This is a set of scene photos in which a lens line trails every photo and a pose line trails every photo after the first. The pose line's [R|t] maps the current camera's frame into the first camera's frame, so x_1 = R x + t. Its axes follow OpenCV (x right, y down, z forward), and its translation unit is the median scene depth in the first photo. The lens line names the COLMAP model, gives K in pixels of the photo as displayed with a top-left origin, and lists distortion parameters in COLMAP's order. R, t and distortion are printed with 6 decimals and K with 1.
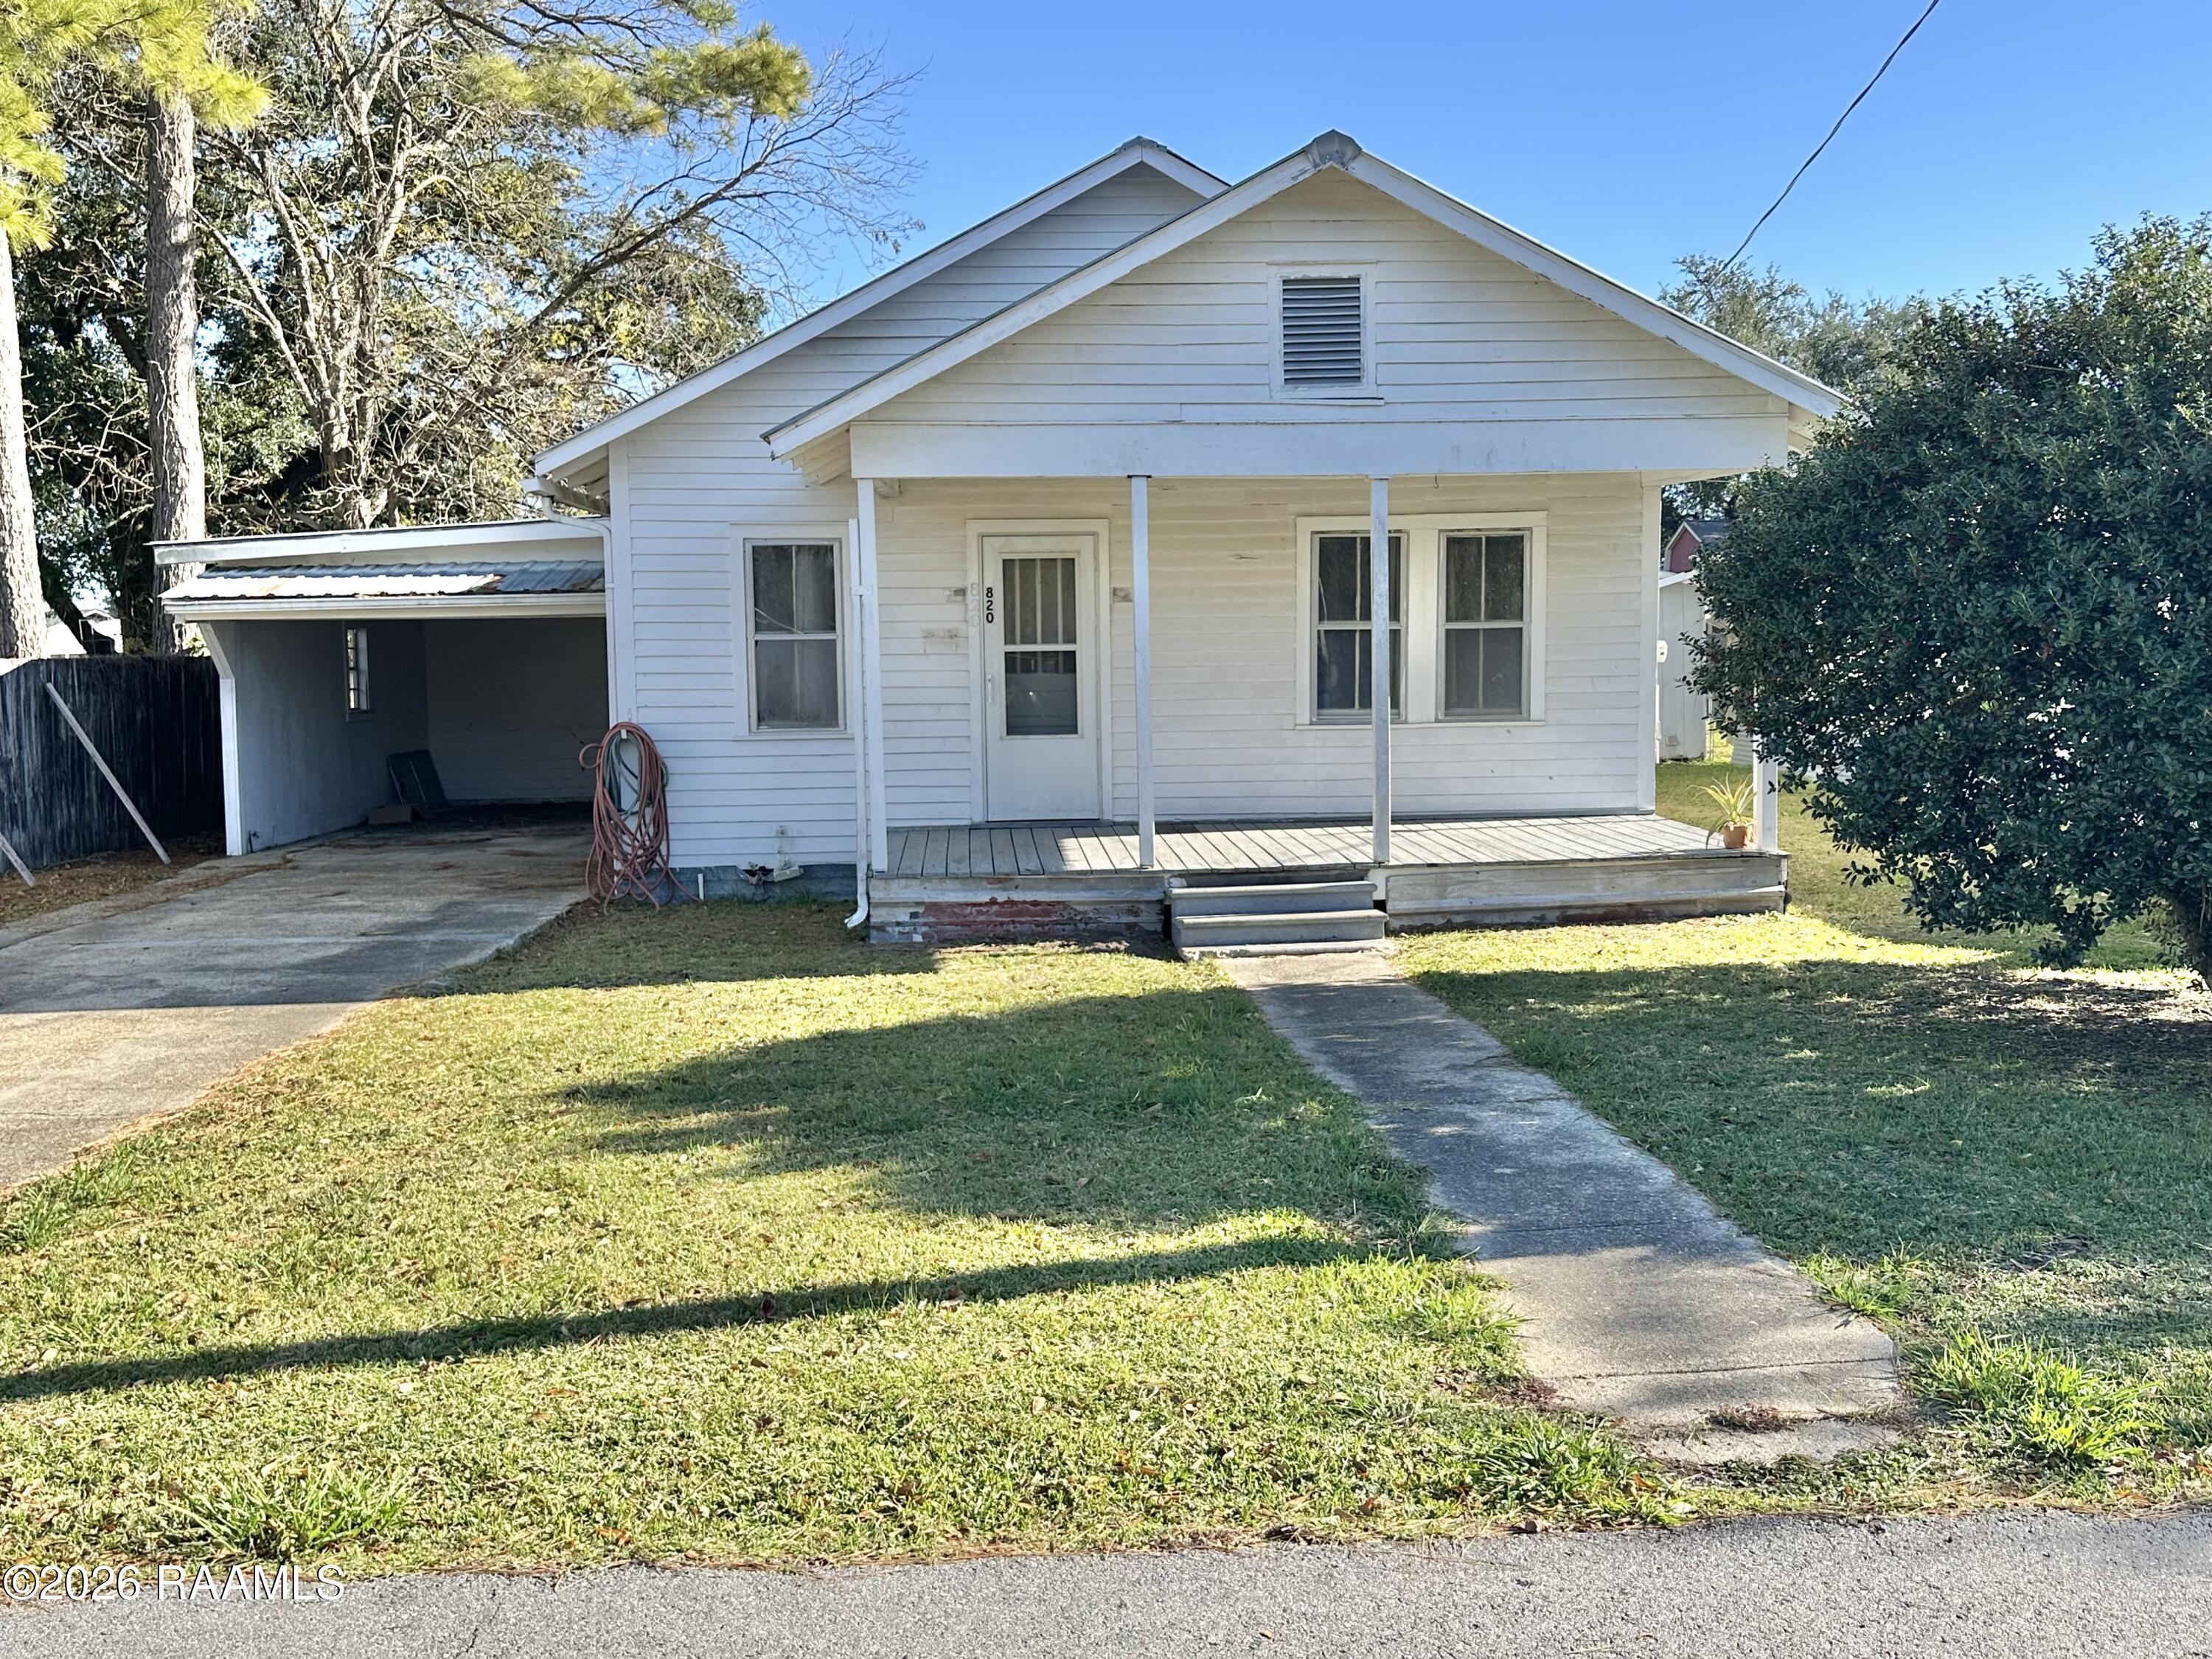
lens RADIAL K [[2000.7, 0, 1122.1], [0, 2000.7, 822.7], [0, 0, 1]] dist [0.104121, -0.187514]
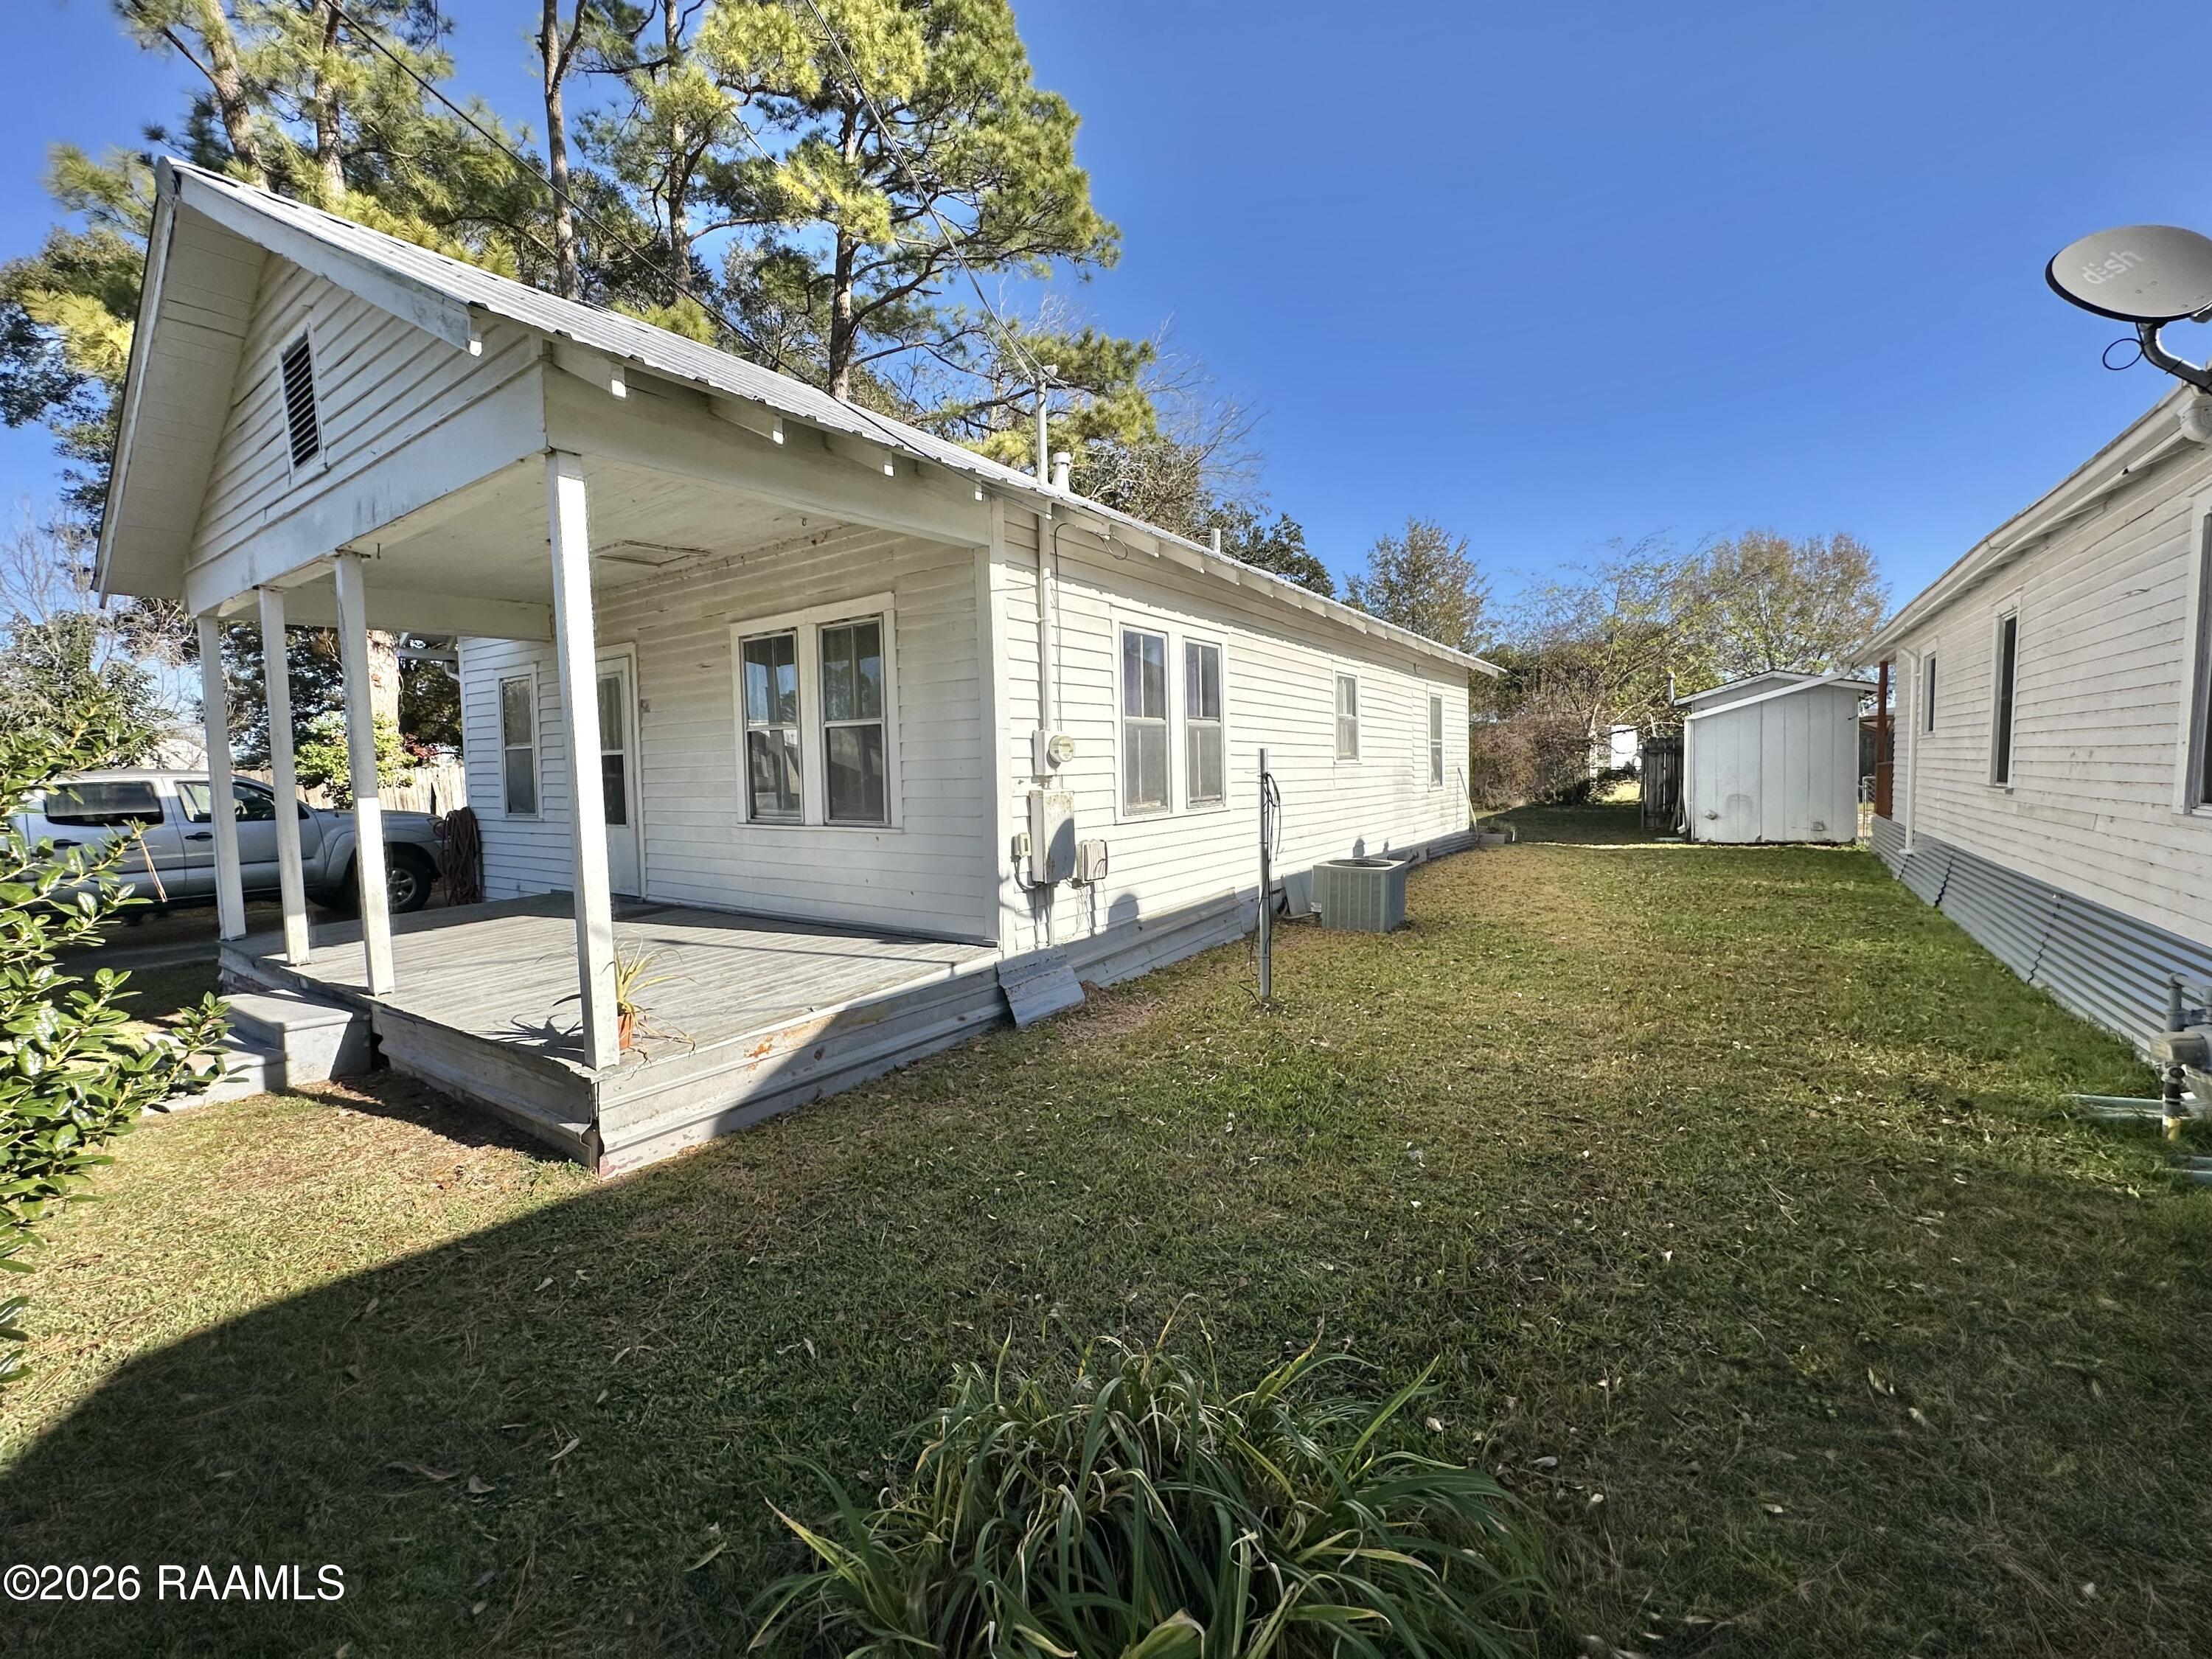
lens RADIAL K [[886.2, 0, 1106.6], [0, 886.2, 824.5], [0, 0, 1]] dist [-0.003539, 0.000083]
pose [[0.784544, 0.038050, -0.618904, 0.525986], [-0.040273, 0.999135, 0.010375, -0.060825], [0.618763, 0.016786, 0.785398, 0.756072]]
